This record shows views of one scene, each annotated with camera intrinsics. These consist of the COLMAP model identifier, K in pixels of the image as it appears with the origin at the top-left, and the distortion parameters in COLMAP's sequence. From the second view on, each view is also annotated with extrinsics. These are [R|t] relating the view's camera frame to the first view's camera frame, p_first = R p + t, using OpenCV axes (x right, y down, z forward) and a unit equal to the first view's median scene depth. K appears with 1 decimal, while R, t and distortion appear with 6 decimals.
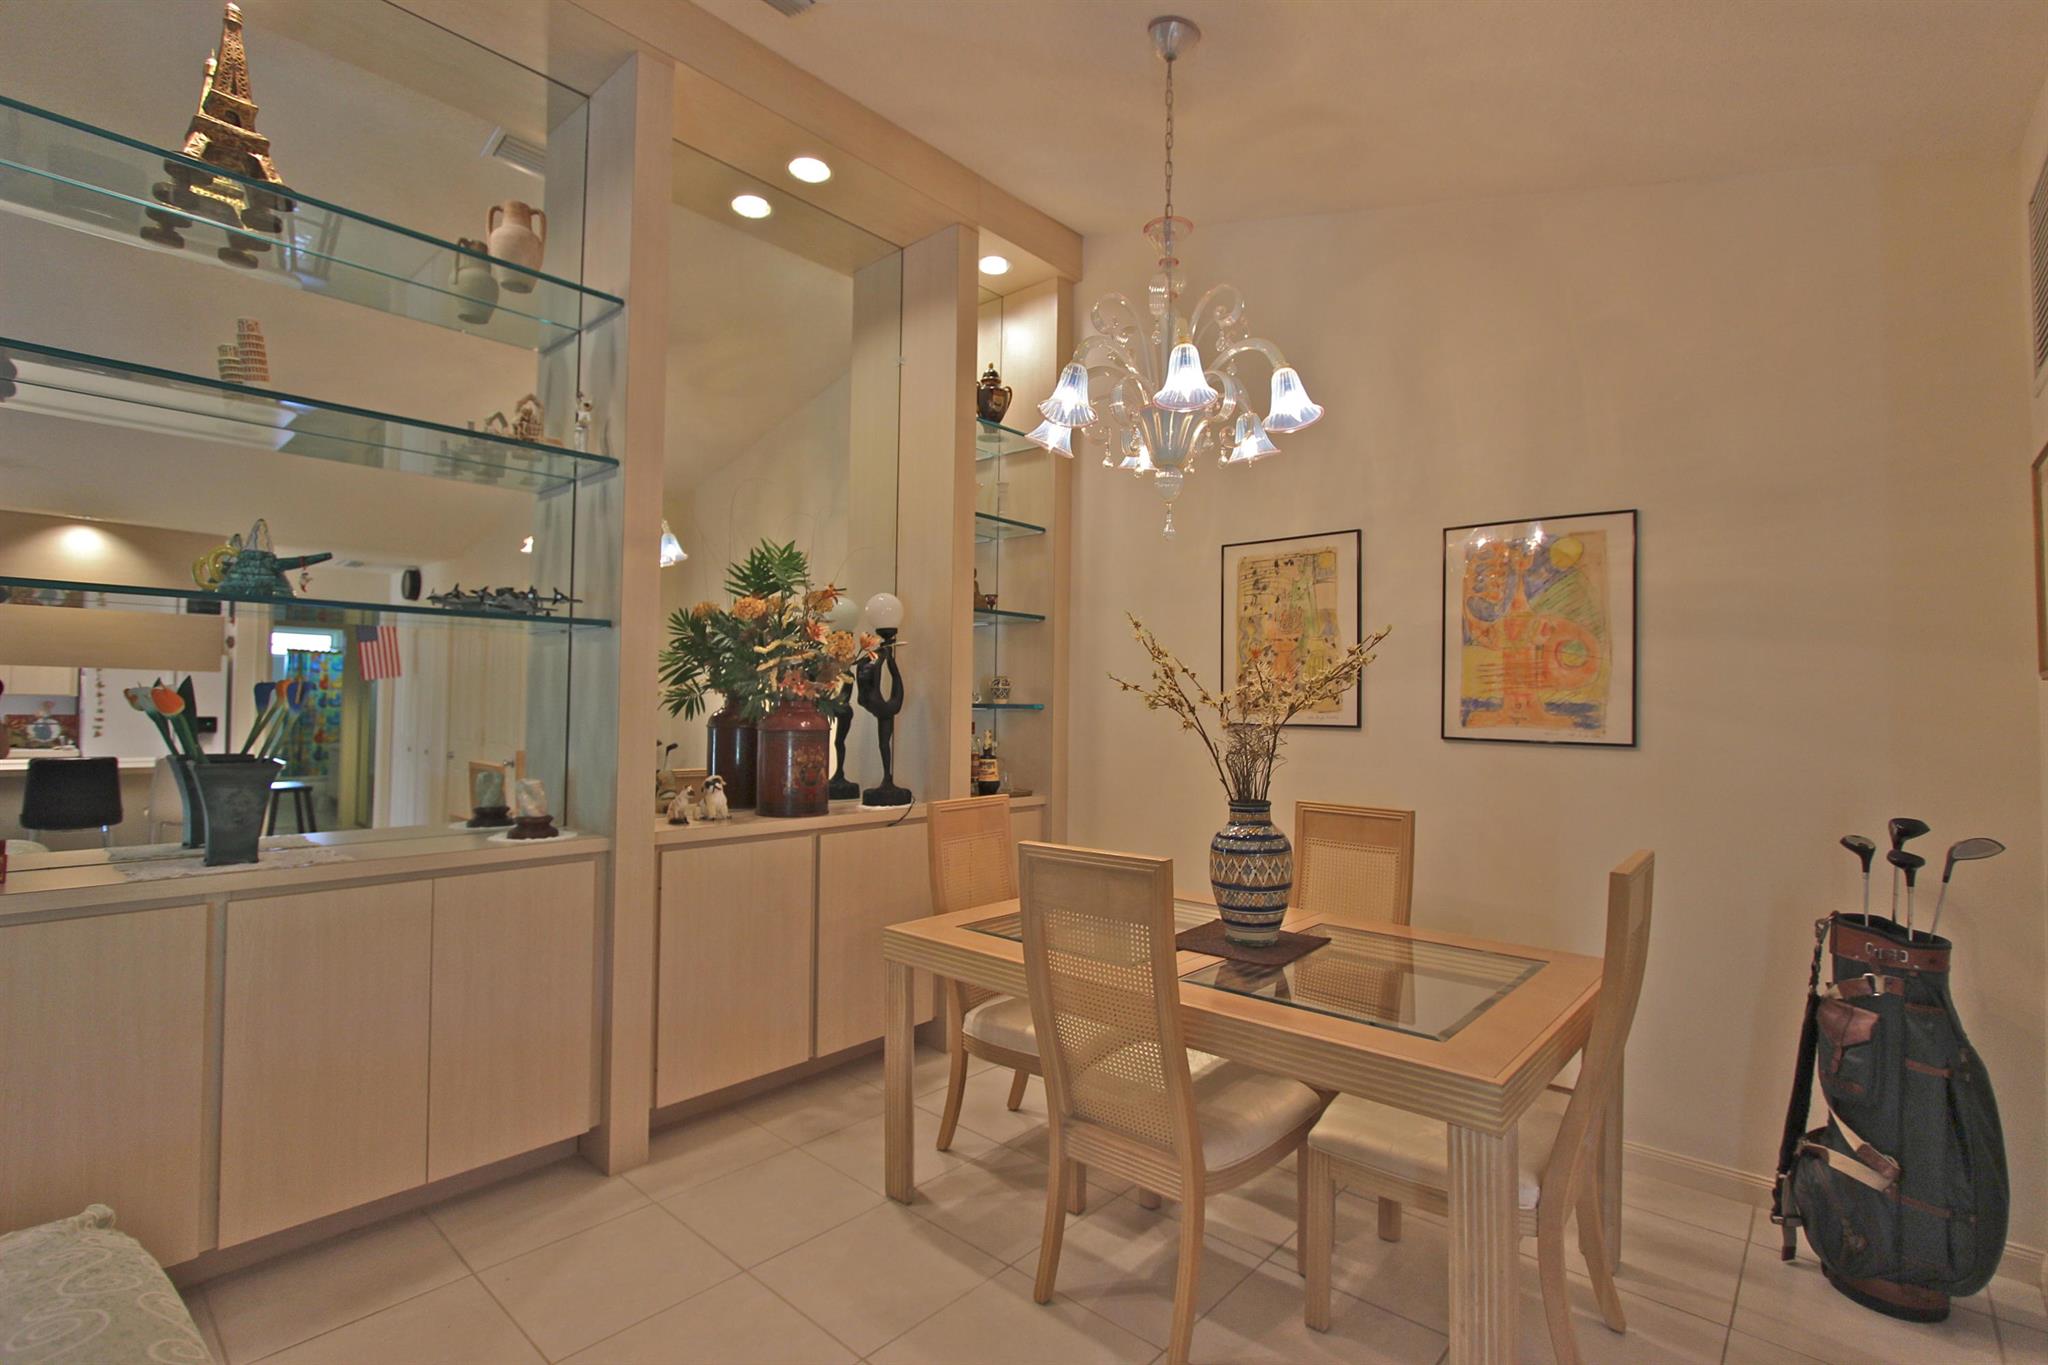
lens RADIAL K [[965.0, 0, 1031.0], [0, 965.0, 674.8], [0, 0, 1]] dist [-0.016321, 0.000457]
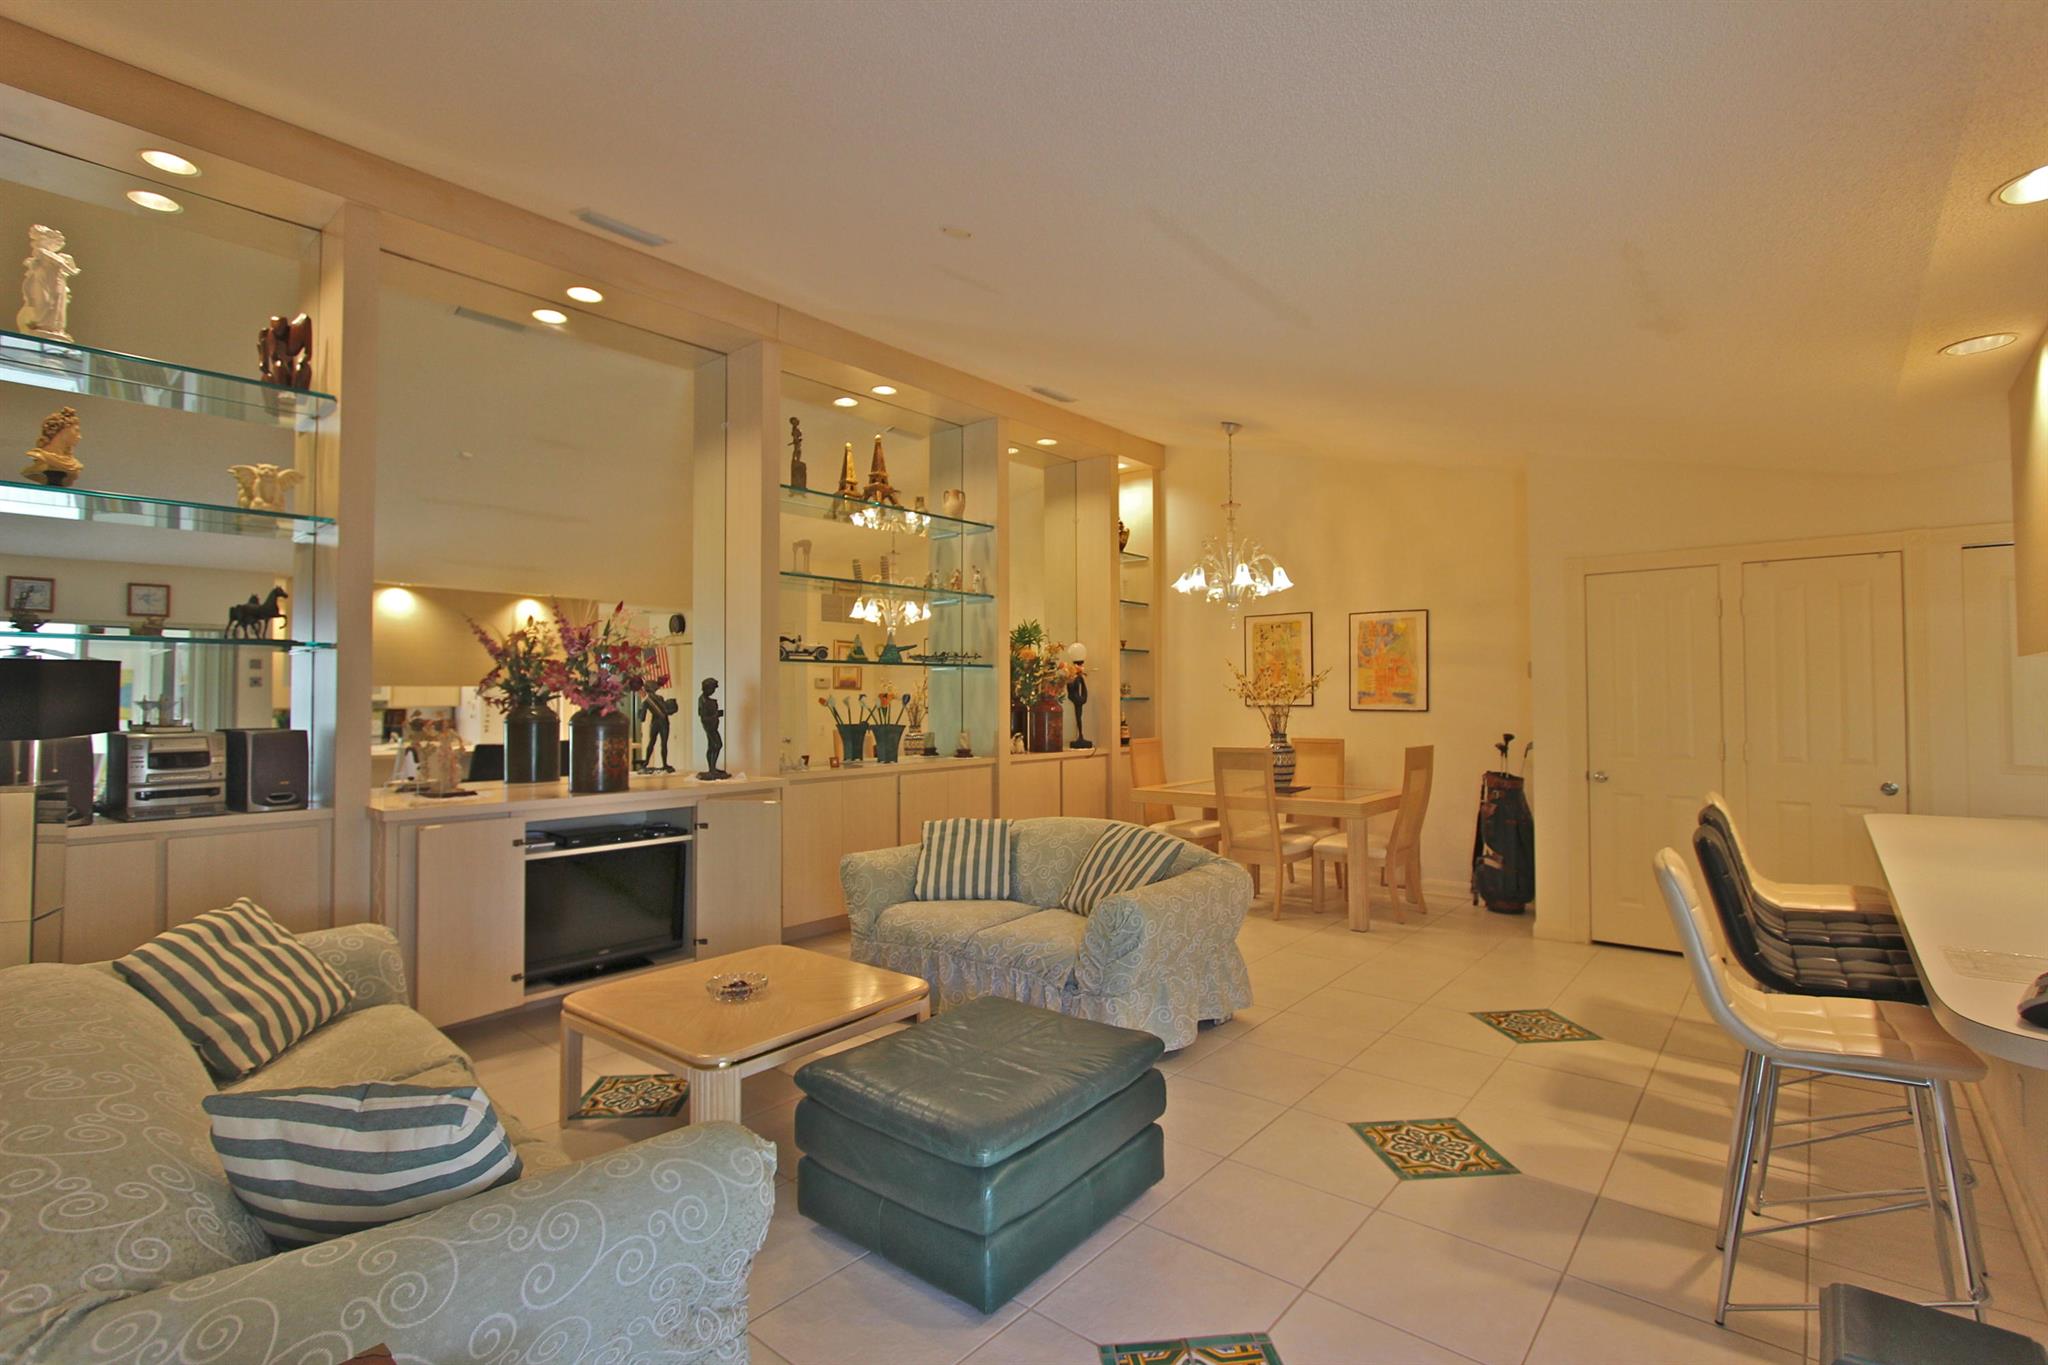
lens RADIAL K [[965.0, 0, 1031.0], [0, 965.0, 674.8], [0, 0, 1]] dist [-0.016321, 0.000457]
pose [[0.999573, -0.017057, 0.023738, -0.378871], [0.016888, 0.999831, 0.007304, -0.045545], [-0.023858, -0.006900, 0.999692, -1.276068]]
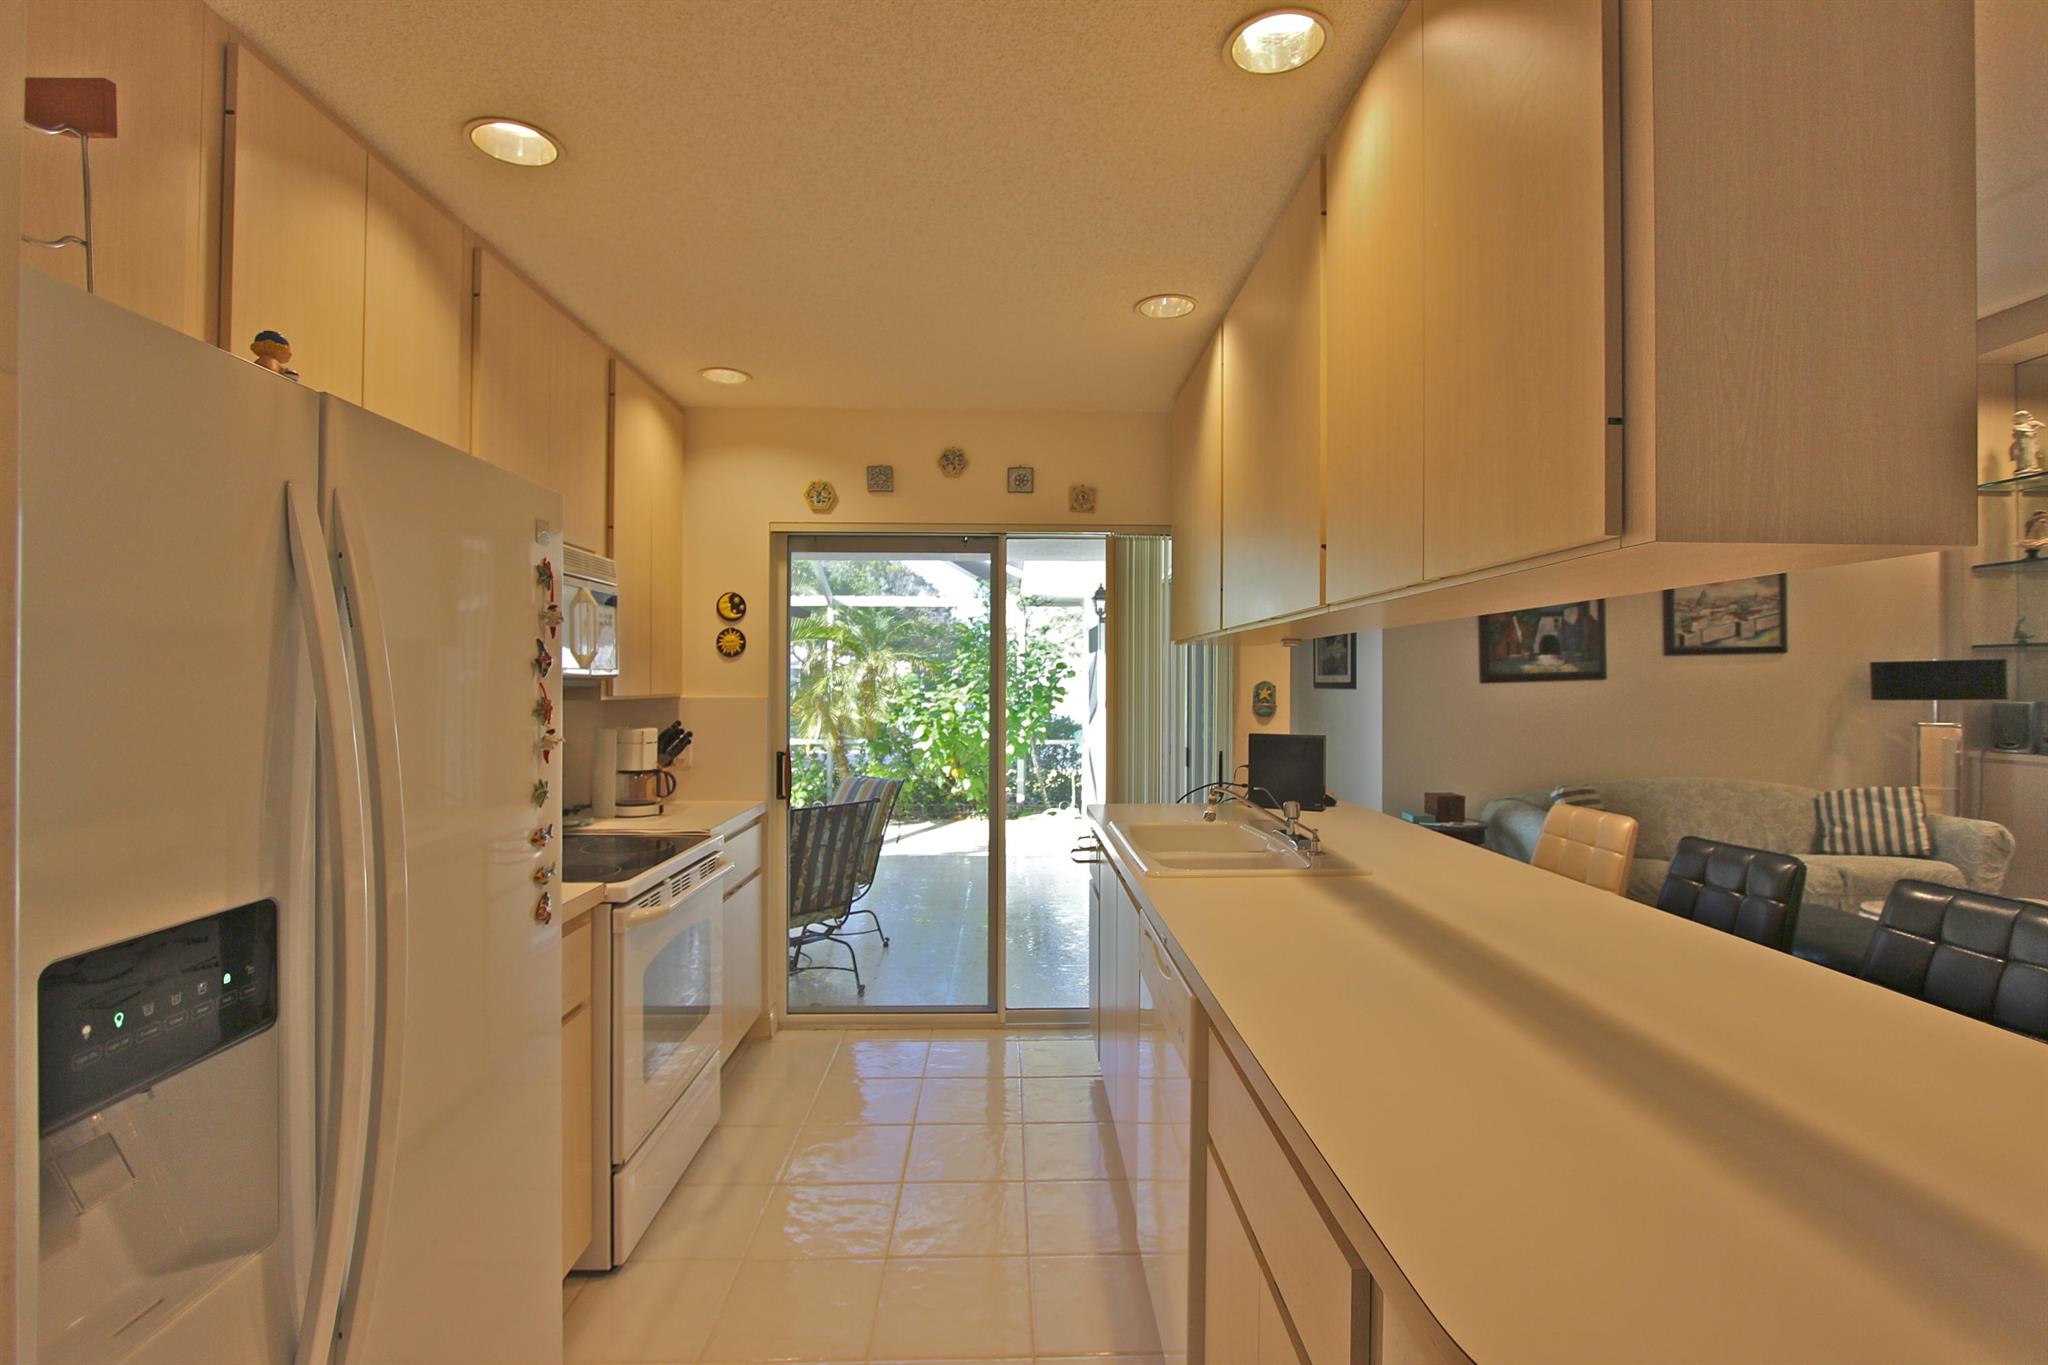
lens RADIAL K [[938.9, 0, 1030.7], [0, 938.9, 676.0], [0, 0, 1]] dist [-0.017487, 0.000711]
pose [[-0.736069, -0.023729, -0.676491, 1.216818], [0.002140, 0.999299, -0.037380, 0.023159], [0.676903, -0.028962, -0.735502, -0.170926]]
